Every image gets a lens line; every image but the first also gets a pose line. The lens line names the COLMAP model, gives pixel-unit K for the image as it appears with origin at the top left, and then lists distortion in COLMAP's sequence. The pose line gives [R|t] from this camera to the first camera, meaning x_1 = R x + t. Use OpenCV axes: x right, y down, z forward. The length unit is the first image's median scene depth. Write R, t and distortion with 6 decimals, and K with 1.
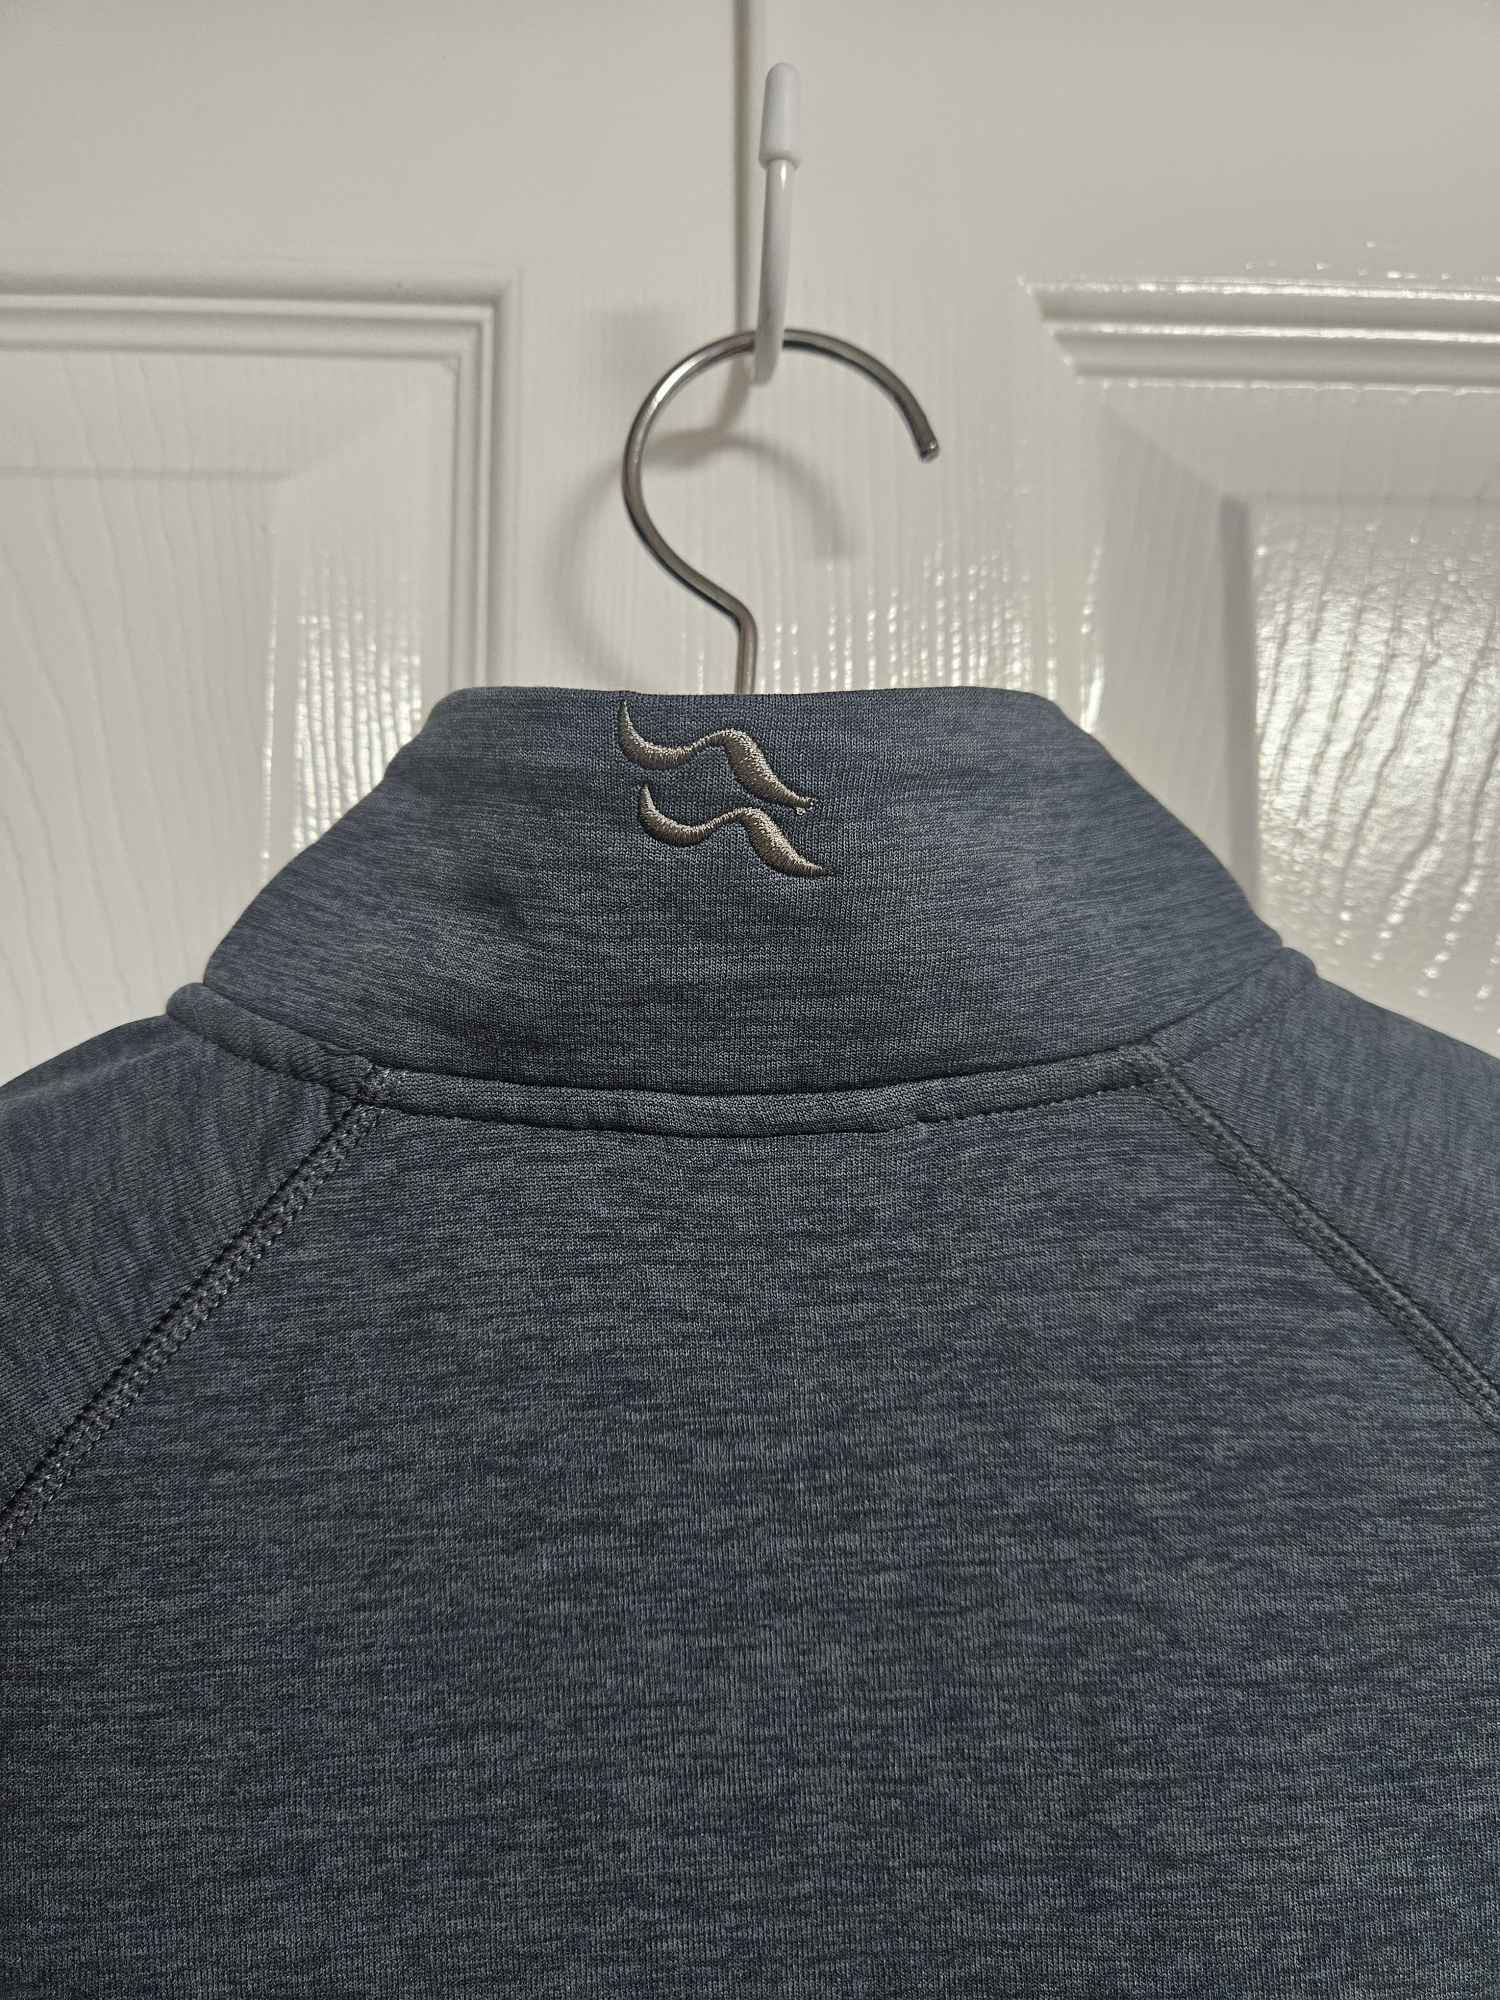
lens RADIAL K [[1348.1, 0, 754.8], [0, 1348.1, 986.8], [0, 0, 1]] dist [0.059333, -0.071007]
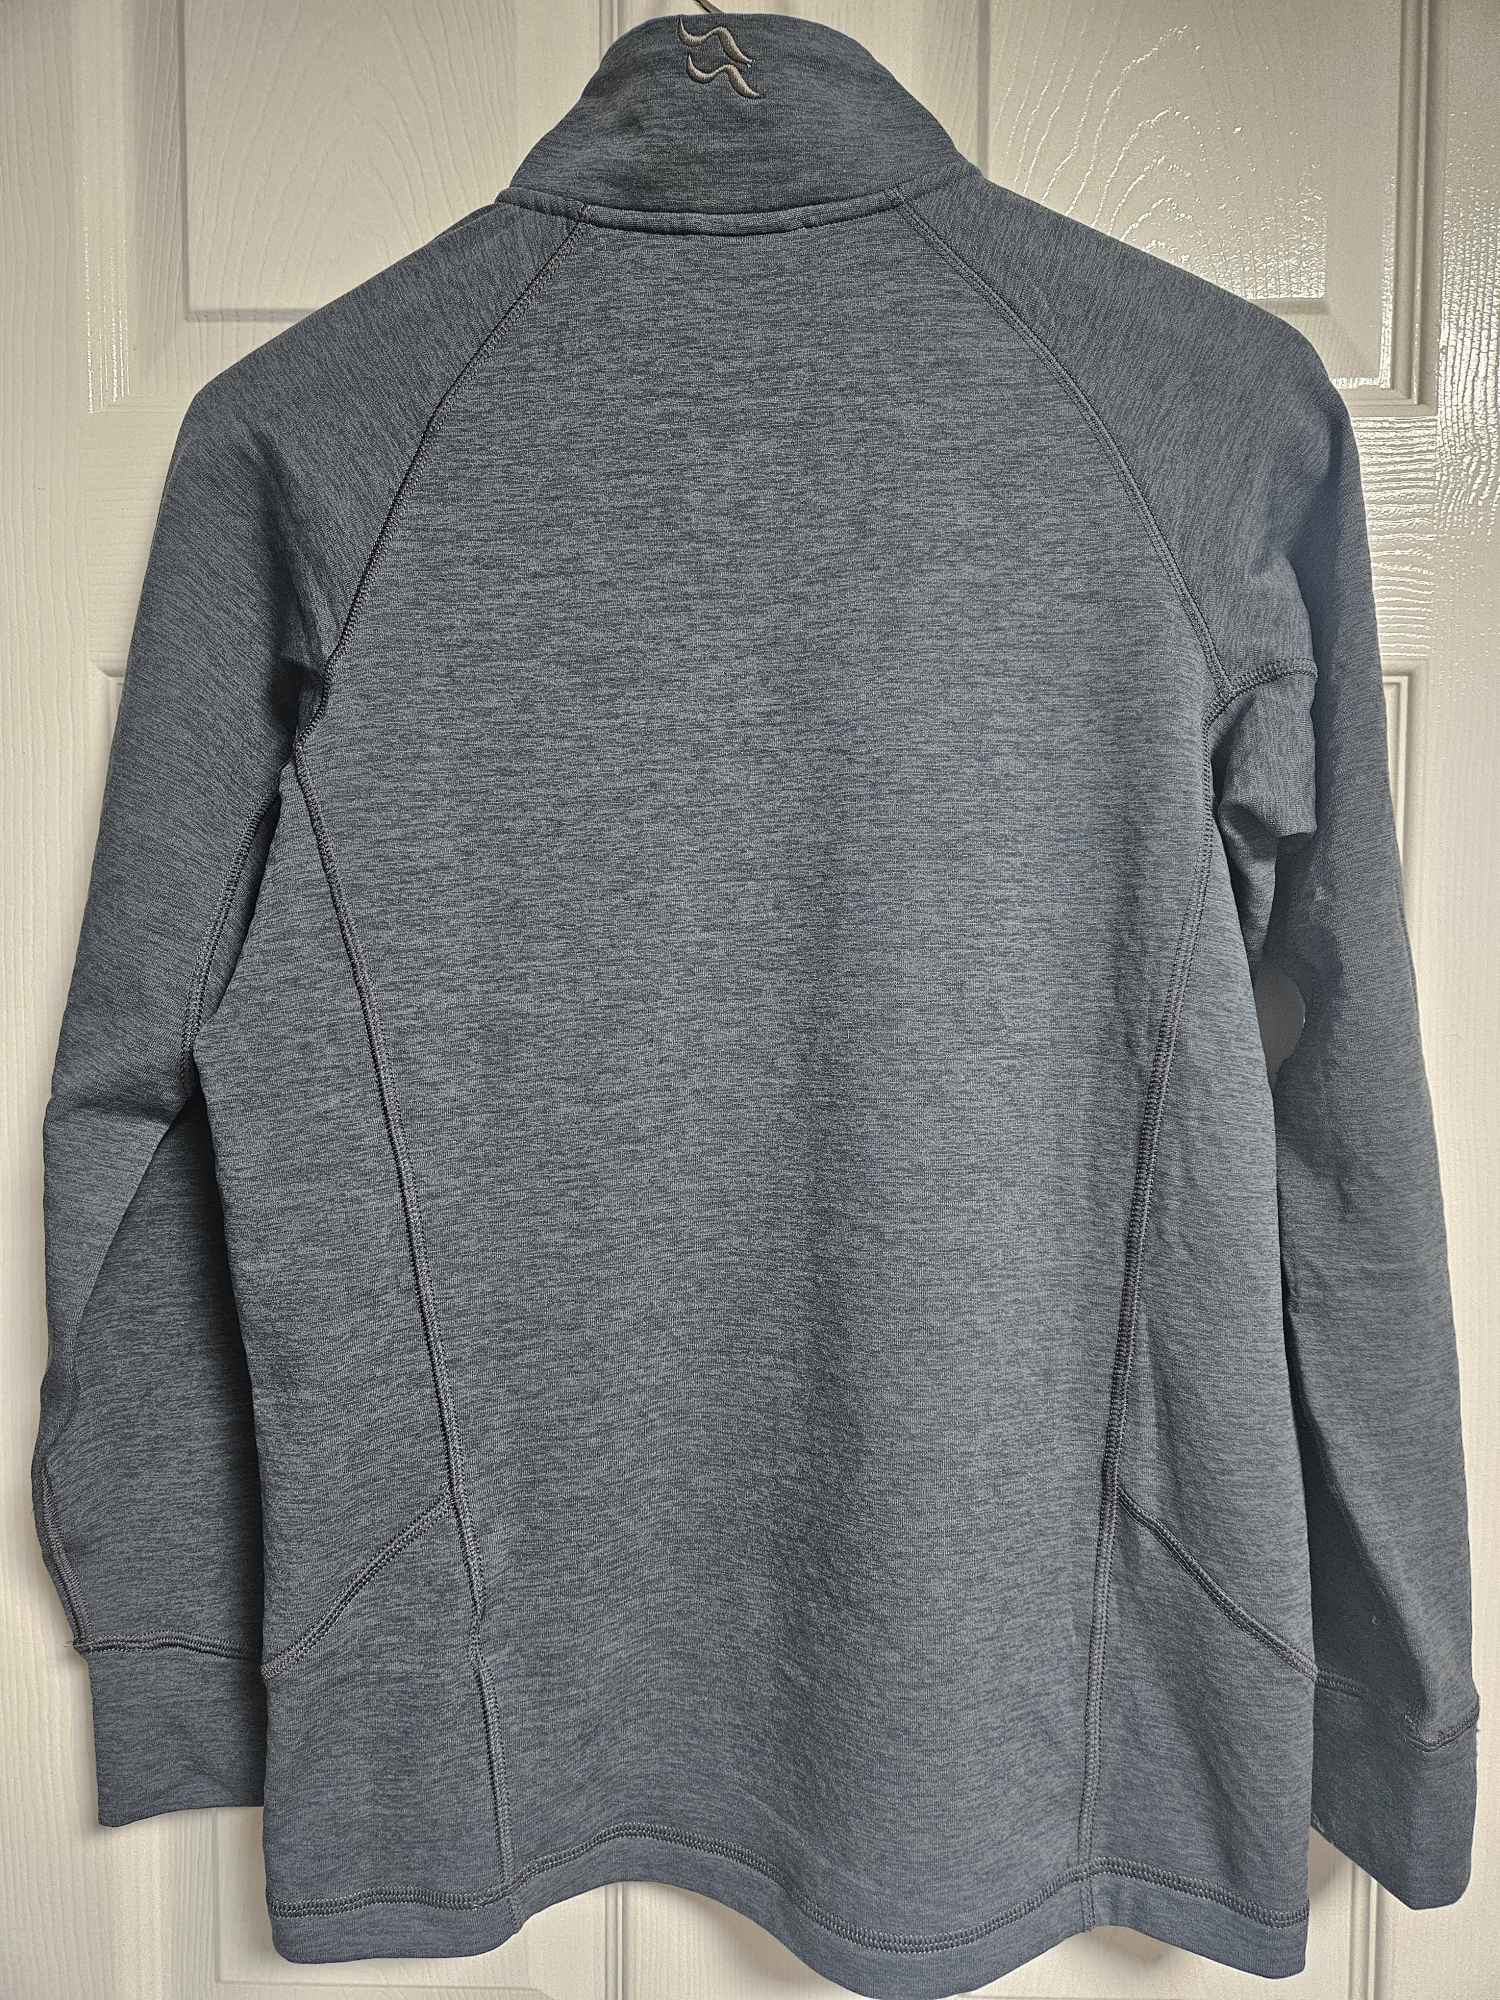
lens RADIAL K [[1348.1, 0, 754.8], [0, 1348.1, 986.8], [0, 0, 1]] dist [0.059333, -0.071007]
pose [[0.998332, 0.001463, -0.057724, 0.181326], [0.006693, 0.990009, 0.140848, 1.140604], [0.057353, -0.141000, 0.988347, -1.684834]]
